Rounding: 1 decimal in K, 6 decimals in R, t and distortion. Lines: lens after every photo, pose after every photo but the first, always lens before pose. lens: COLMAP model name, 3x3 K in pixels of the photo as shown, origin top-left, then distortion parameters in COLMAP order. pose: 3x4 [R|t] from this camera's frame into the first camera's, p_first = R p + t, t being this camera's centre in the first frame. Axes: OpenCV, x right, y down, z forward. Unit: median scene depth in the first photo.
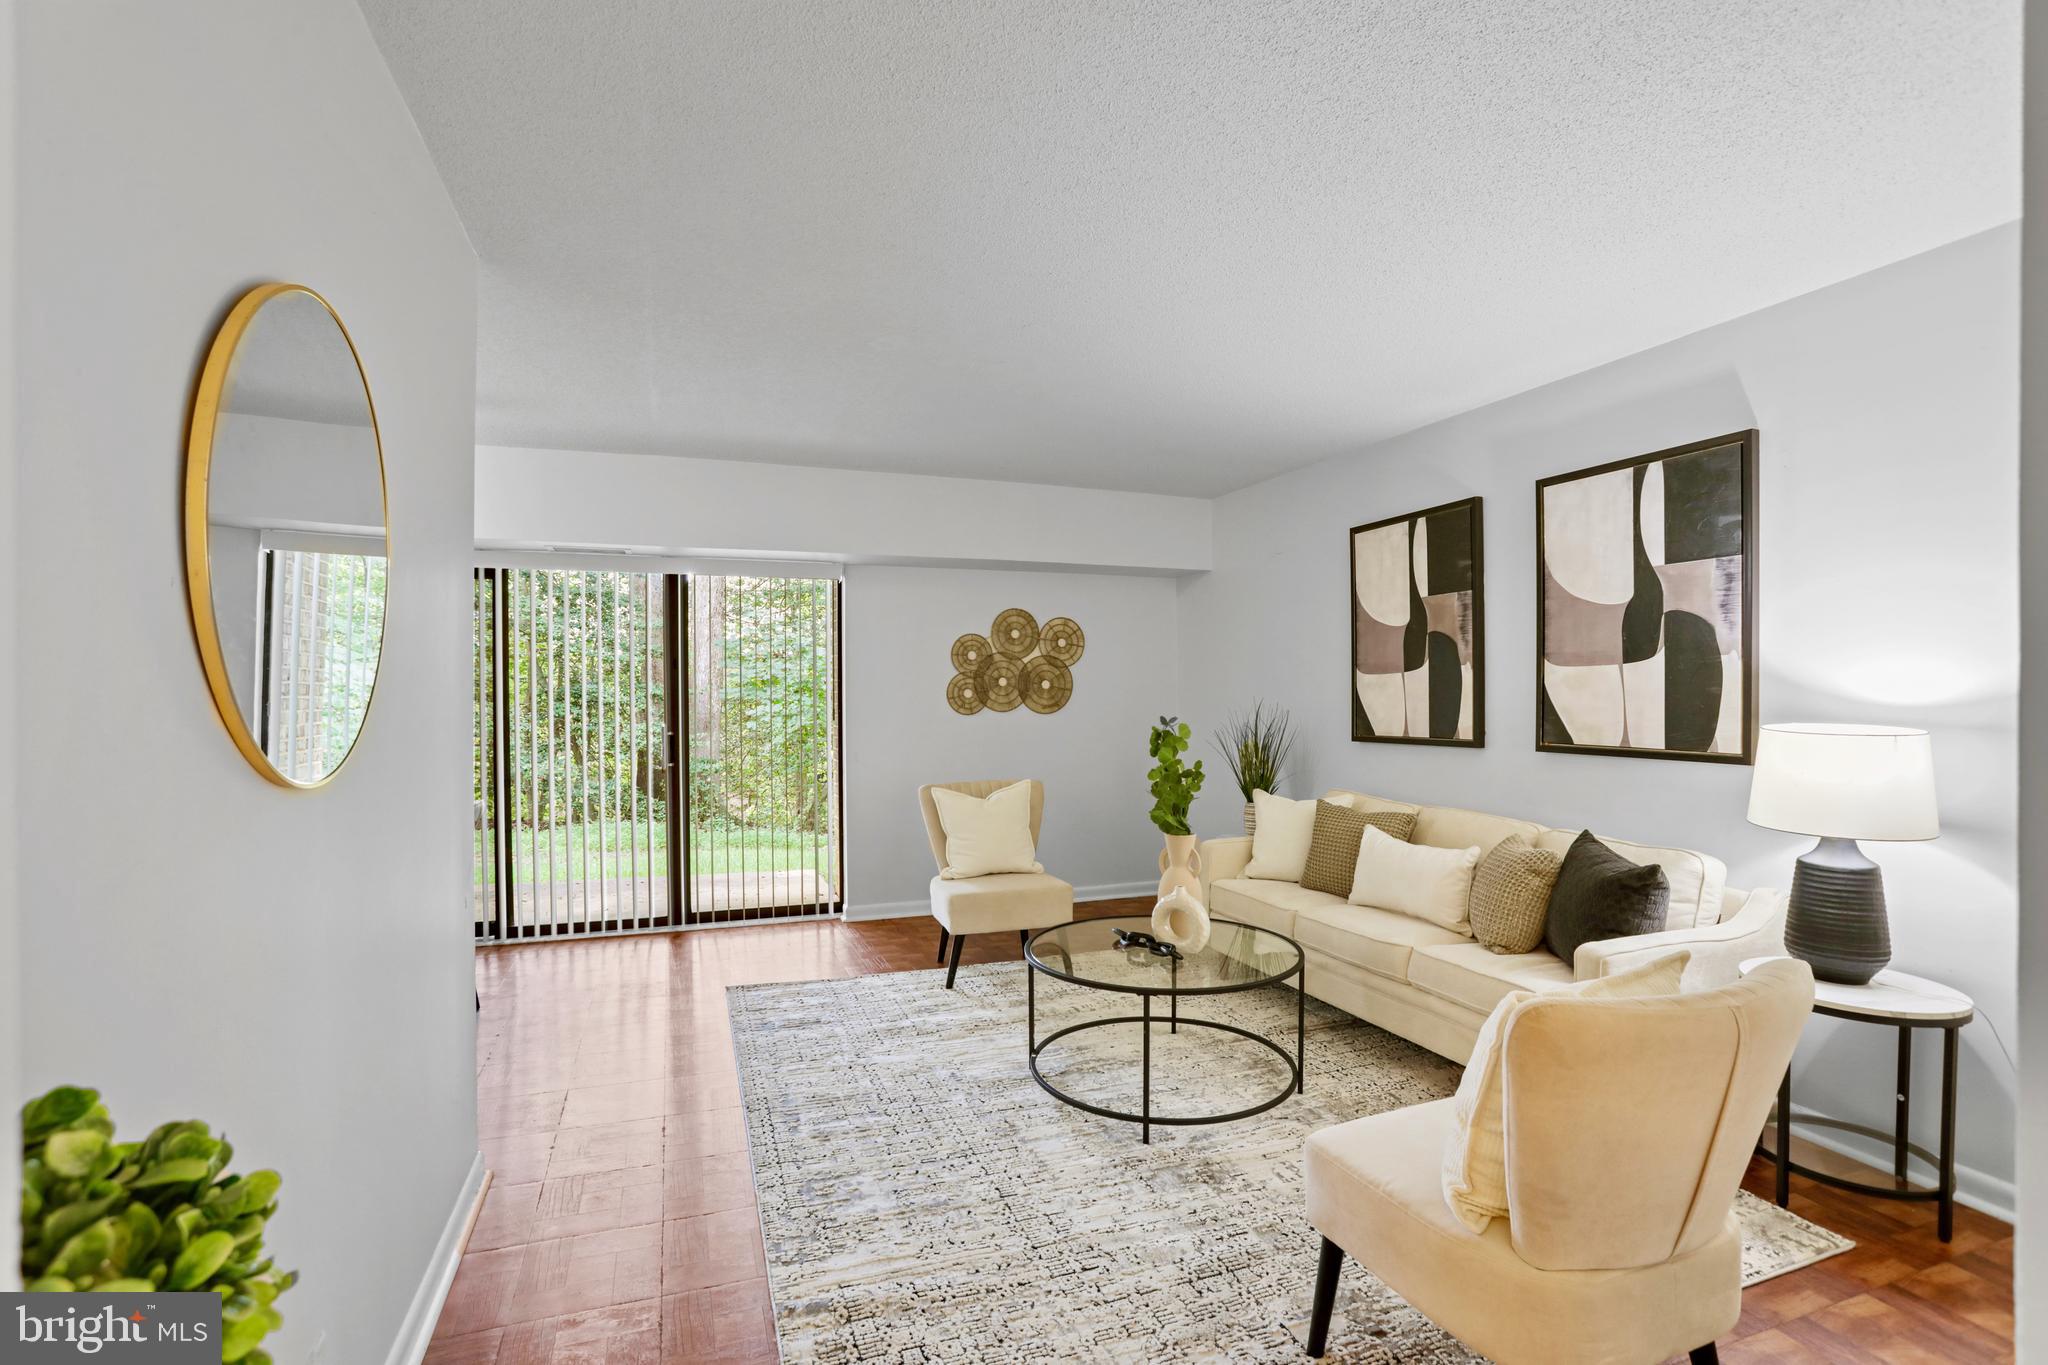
lens RADIAL K [[966.5, 0, 1013.4], [0, 966.5, 690.5], [0, 0, 1]] dist [-0.065905, 0.028148]
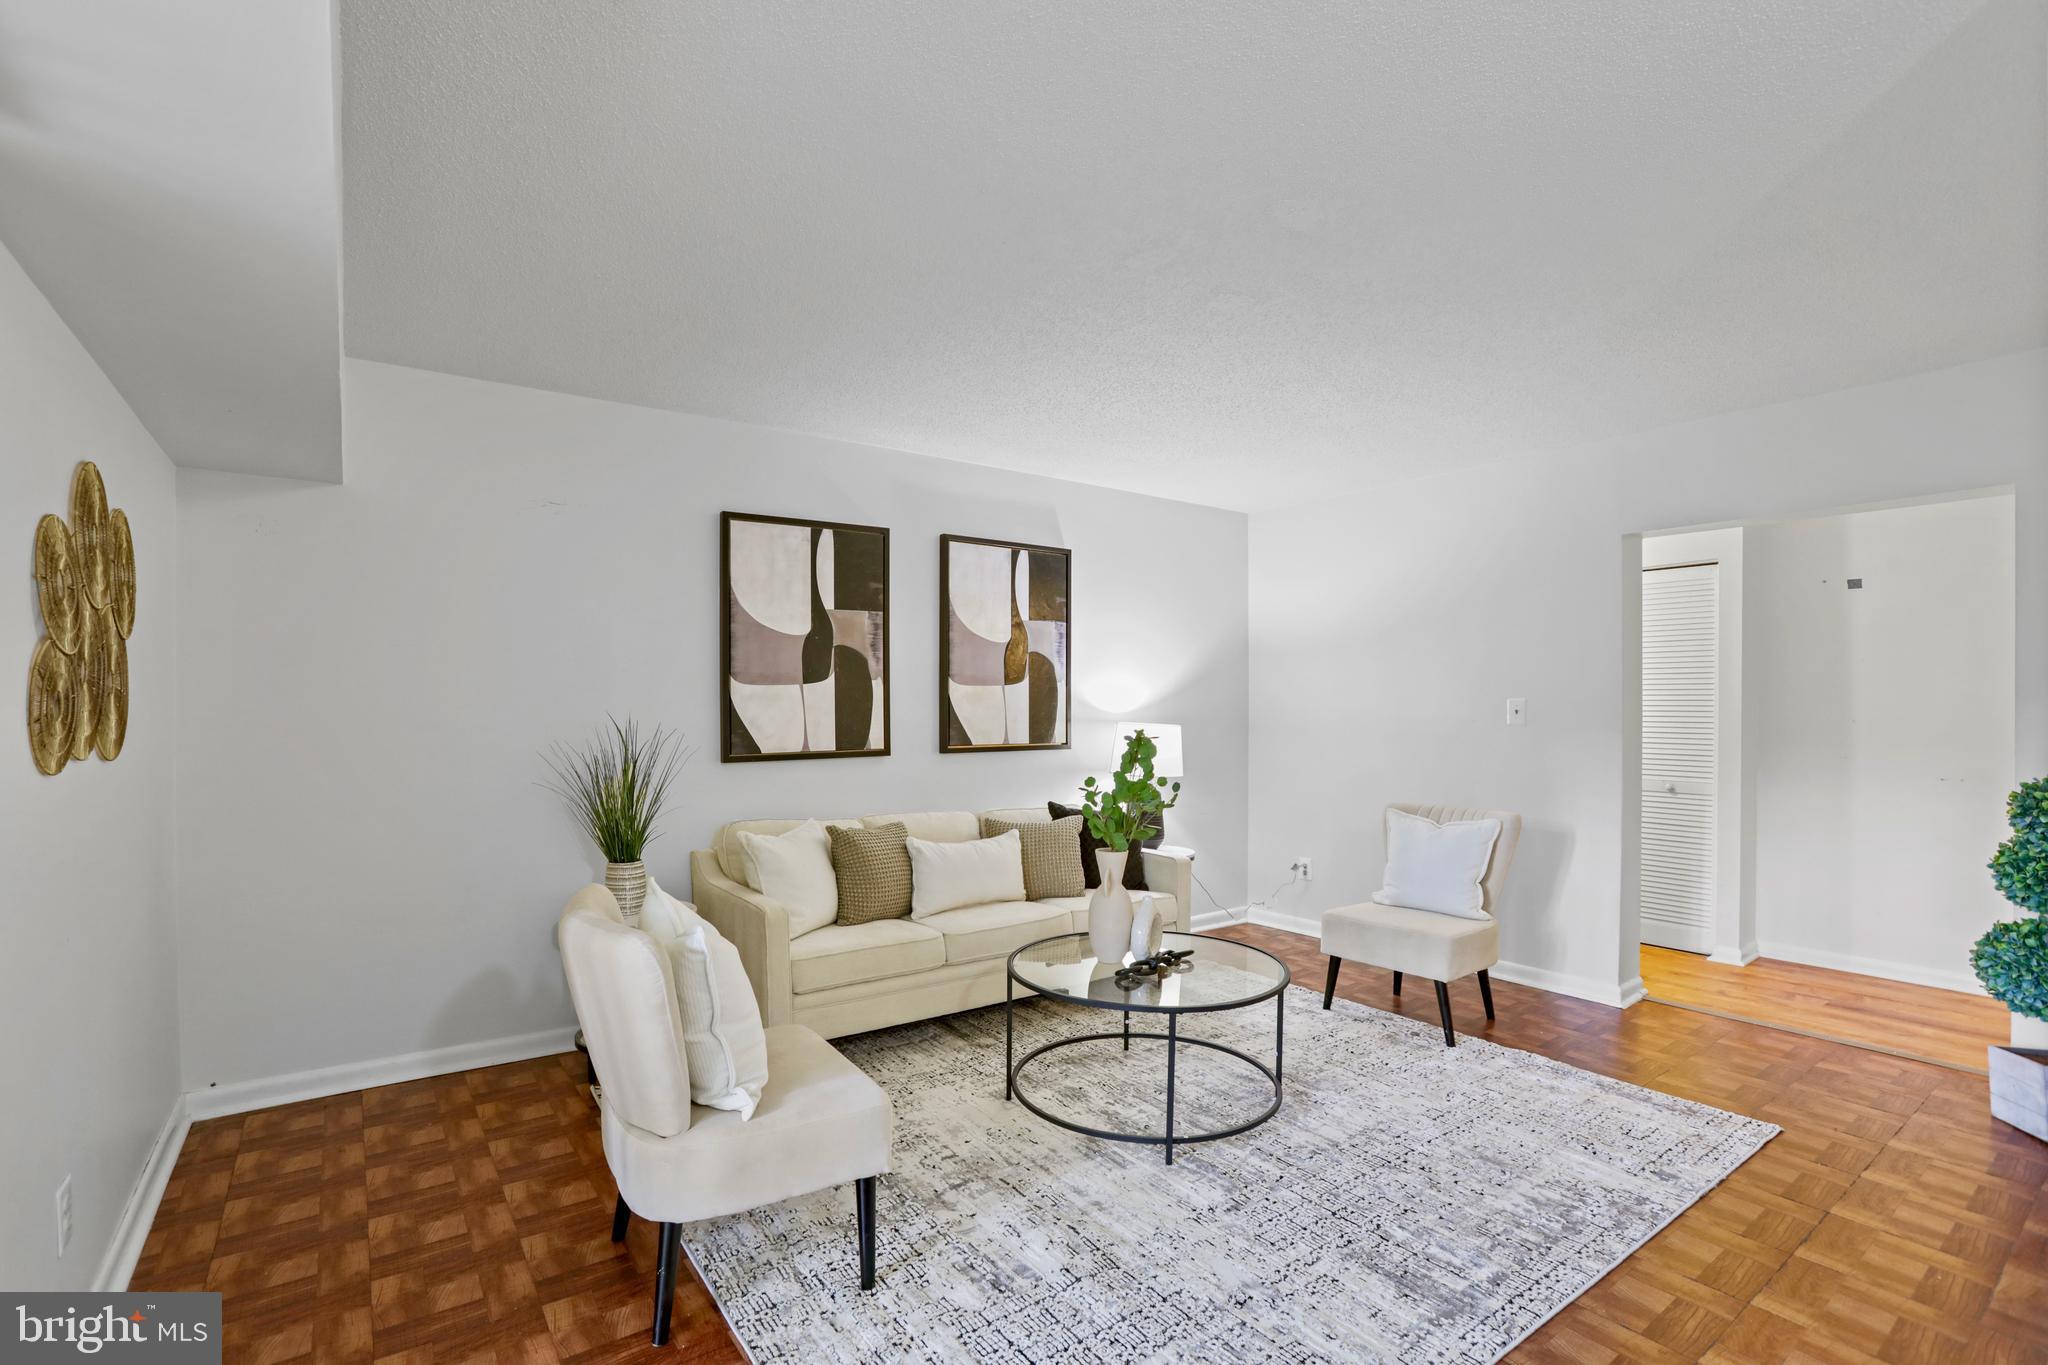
lens RADIAL K [[939.6, 0, 982.6], [0, 939.6, 721.4], [0, 0, 1]] dist [-0.060494, 0.024815]
pose [[-0.244481, 0.003658, 0.969647, -0.551253], [0.008738, 0.999961, -0.001570, 0.021387], [-0.969615, 0.008089, -0.244504, 1.072633]]
